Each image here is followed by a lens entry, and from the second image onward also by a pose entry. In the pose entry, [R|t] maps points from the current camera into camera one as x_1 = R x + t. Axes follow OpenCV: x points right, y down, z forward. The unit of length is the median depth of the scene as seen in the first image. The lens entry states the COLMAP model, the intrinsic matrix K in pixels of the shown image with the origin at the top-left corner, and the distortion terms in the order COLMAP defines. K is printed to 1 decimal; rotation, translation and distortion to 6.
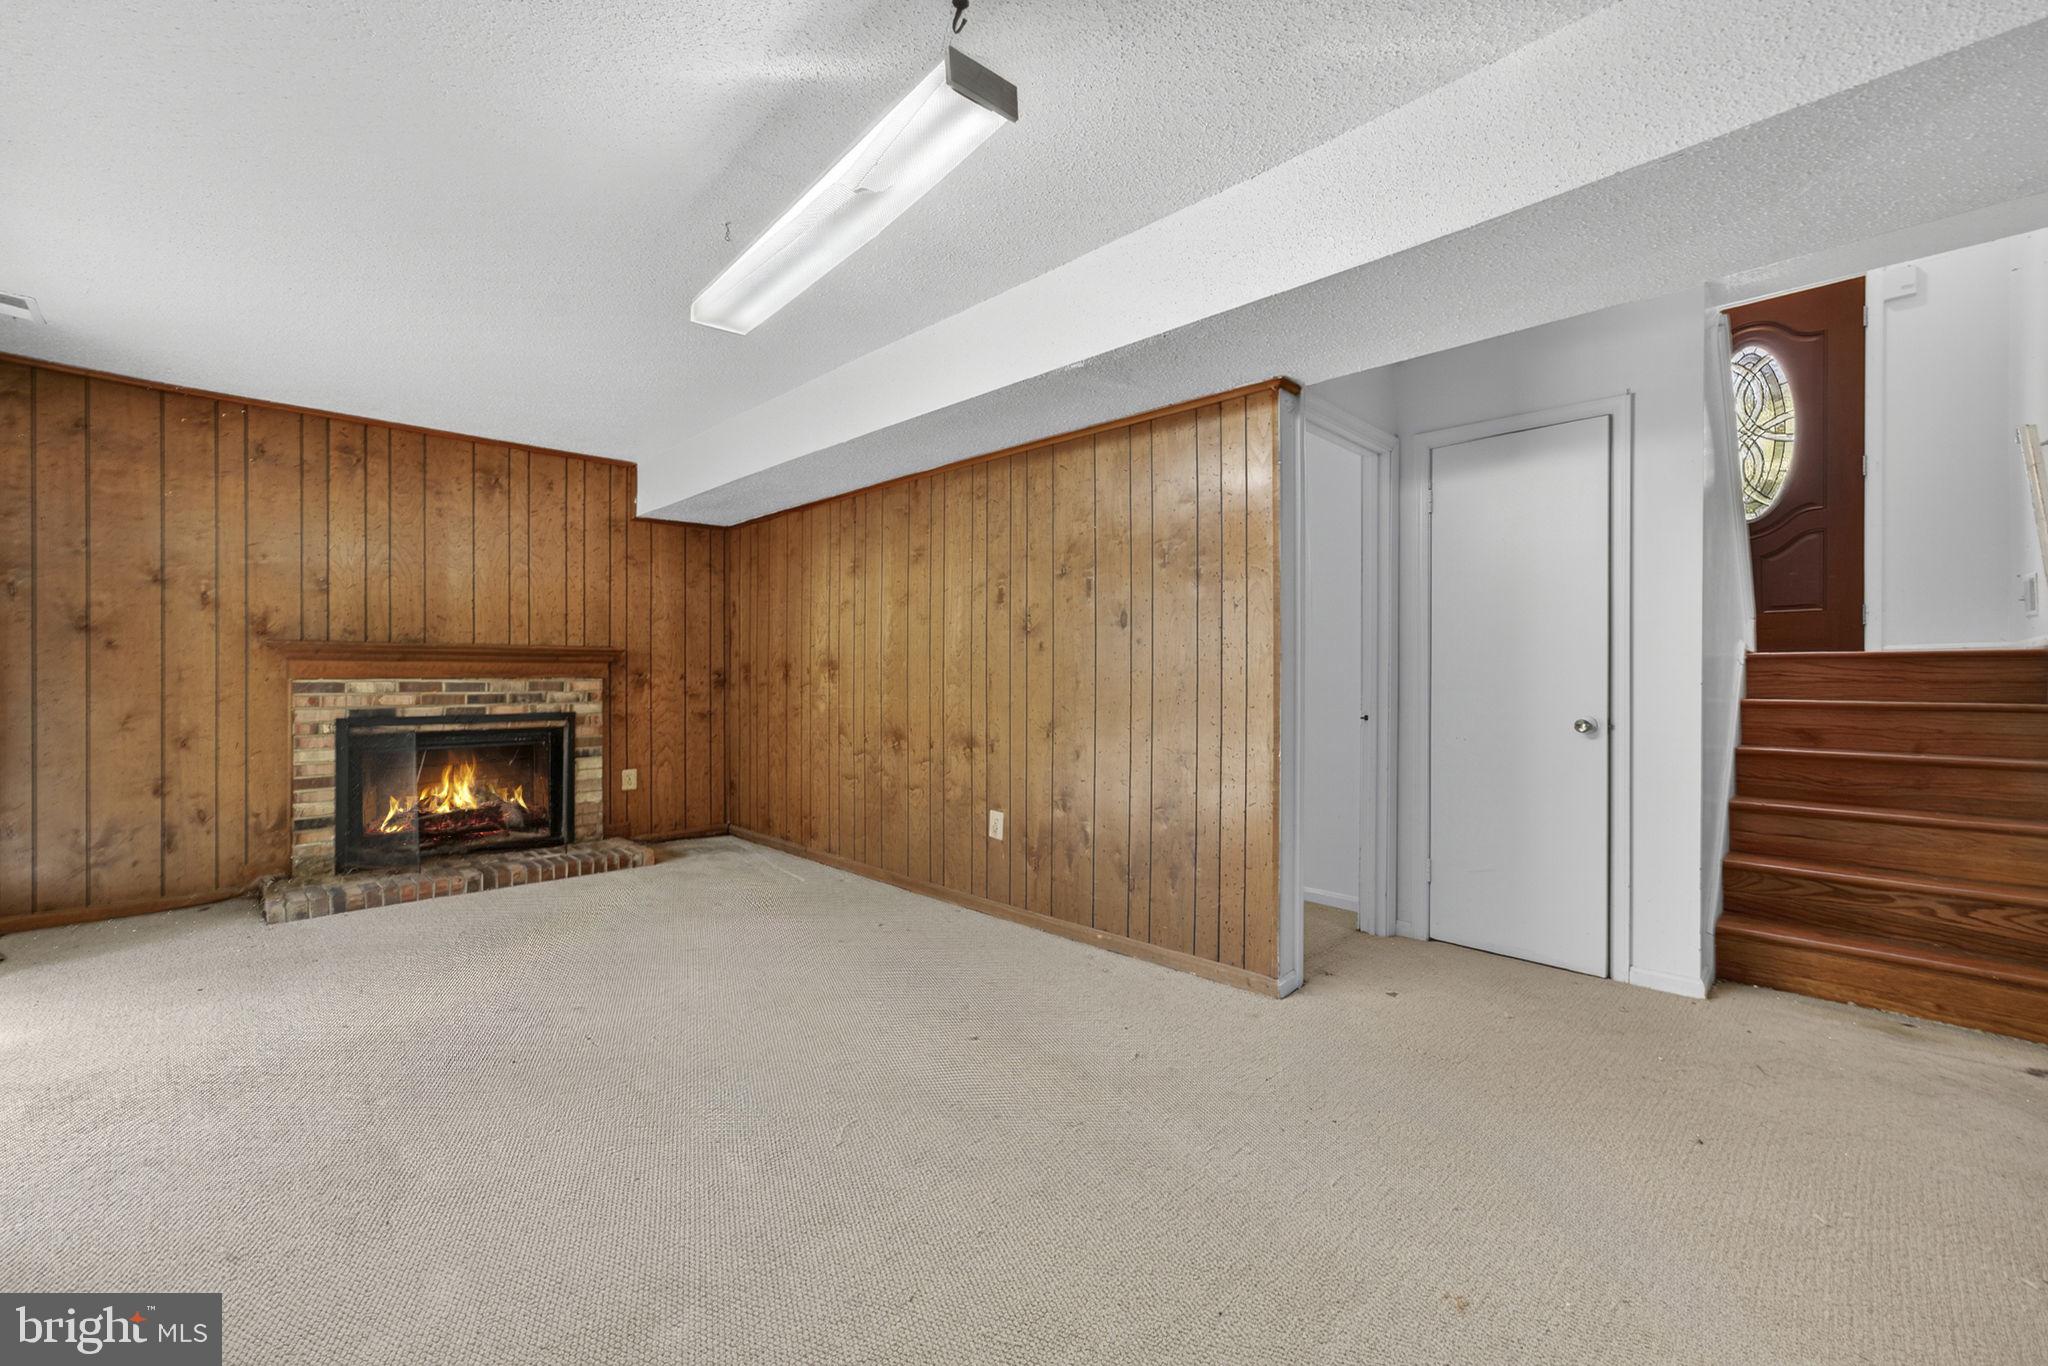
lens RADIAL K [[818.5, 0, 1026.5], [0, 818.5, 695.2], [0, 0, 1]] dist [-0.000587, 0.000253]
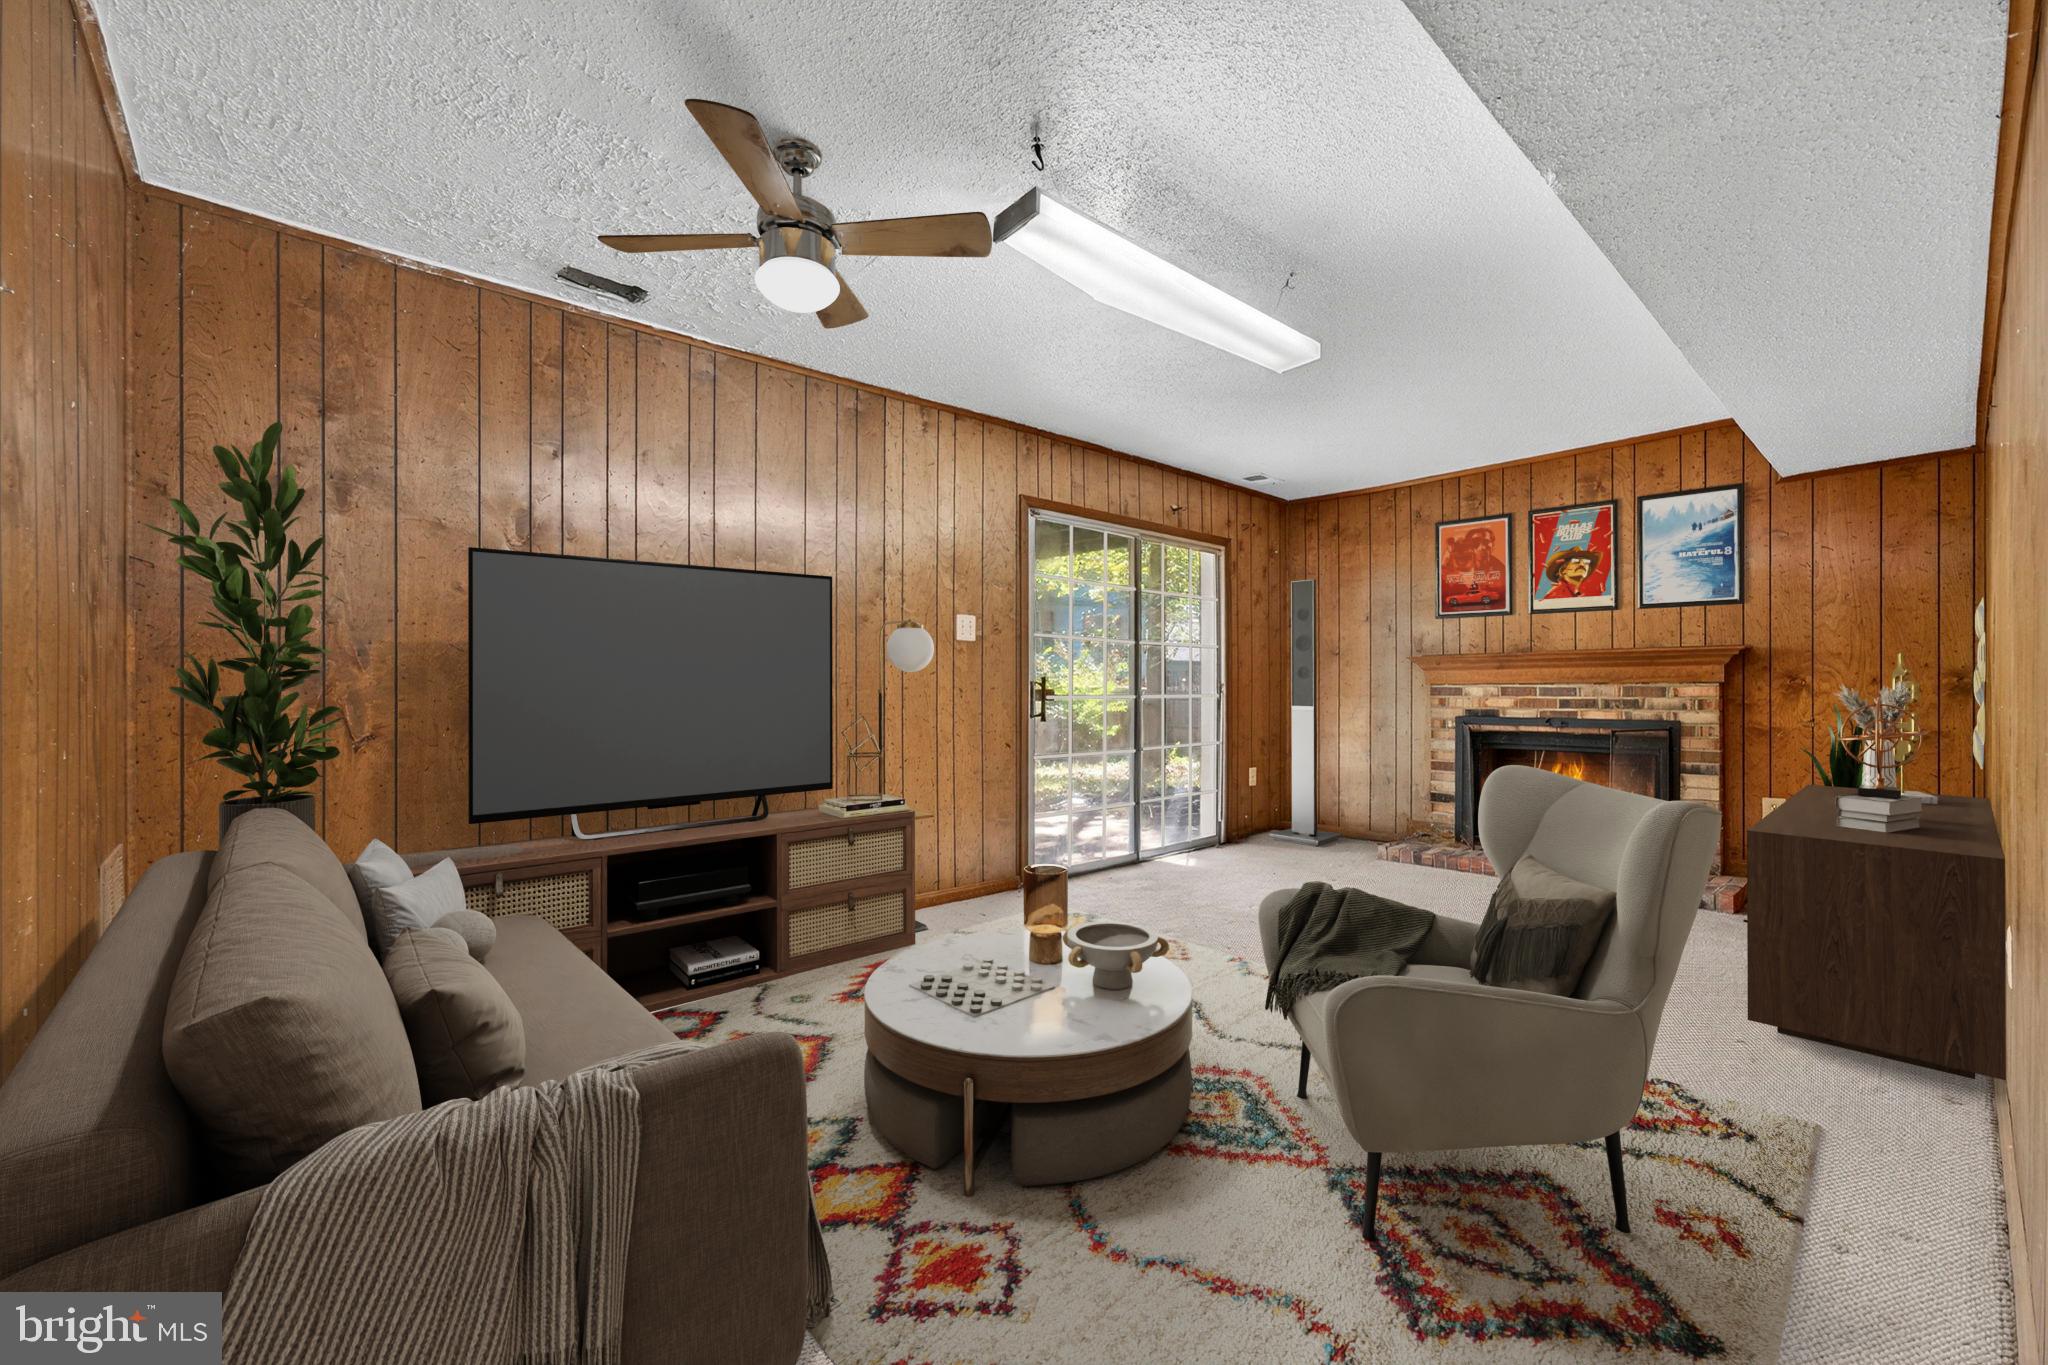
lens RADIAL K [[818.5, 0, 1024.7], [0, 818.5, 689.0], [0, 0, 1]] dist [-0.000587, 0.000253]
pose [[-0.038276, -0.001184, -0.999267, 0.425708], [-0.020428, 0.999791, -0.000402, 0.000987], [0.999058, 0.020398, -0.038292, 0.388715]]
